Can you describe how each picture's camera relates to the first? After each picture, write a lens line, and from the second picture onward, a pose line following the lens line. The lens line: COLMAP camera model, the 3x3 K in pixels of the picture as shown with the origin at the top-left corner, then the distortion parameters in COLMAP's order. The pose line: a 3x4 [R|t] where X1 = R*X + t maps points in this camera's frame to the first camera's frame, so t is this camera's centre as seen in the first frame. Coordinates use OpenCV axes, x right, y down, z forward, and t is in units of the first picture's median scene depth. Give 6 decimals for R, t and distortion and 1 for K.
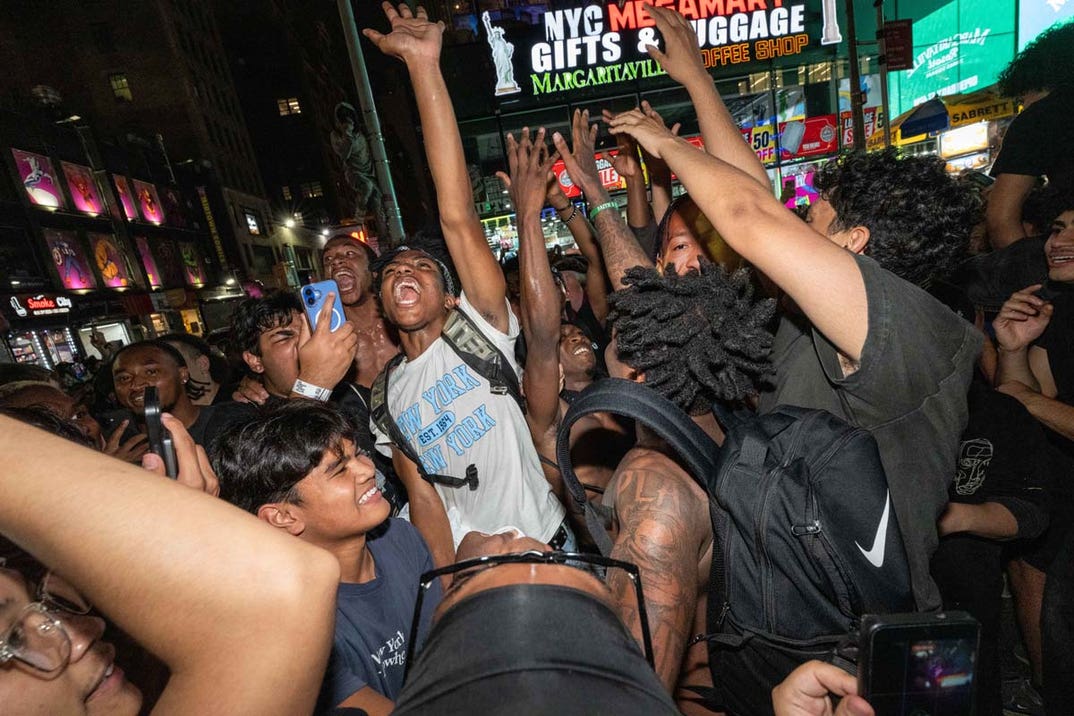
lens RADIAL K [[466.7, 0, 539.2], [0, 466.7, 360.0], [0, 0, 1]] dist [-0.007004, 0.000036]
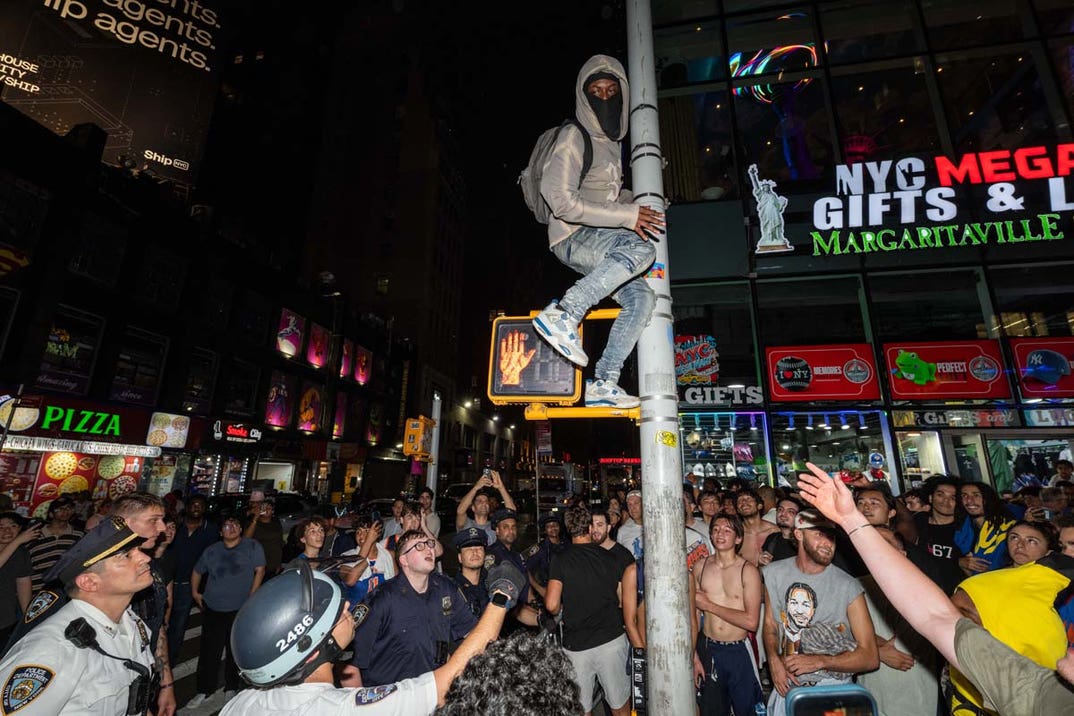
lens RADIAL K [[466.7, 0, 541.2], [0, 466.7, 358.2], [0, 0, 1]] dist [-0.007004, 0.000036]
pose [[0.935566, 0.112904, -0.334618, -0.144305], [-0.246379, 0.887504, -0.389401, -0.052713], [0.253010, 0.446753, 0.858136, 0.357046]]
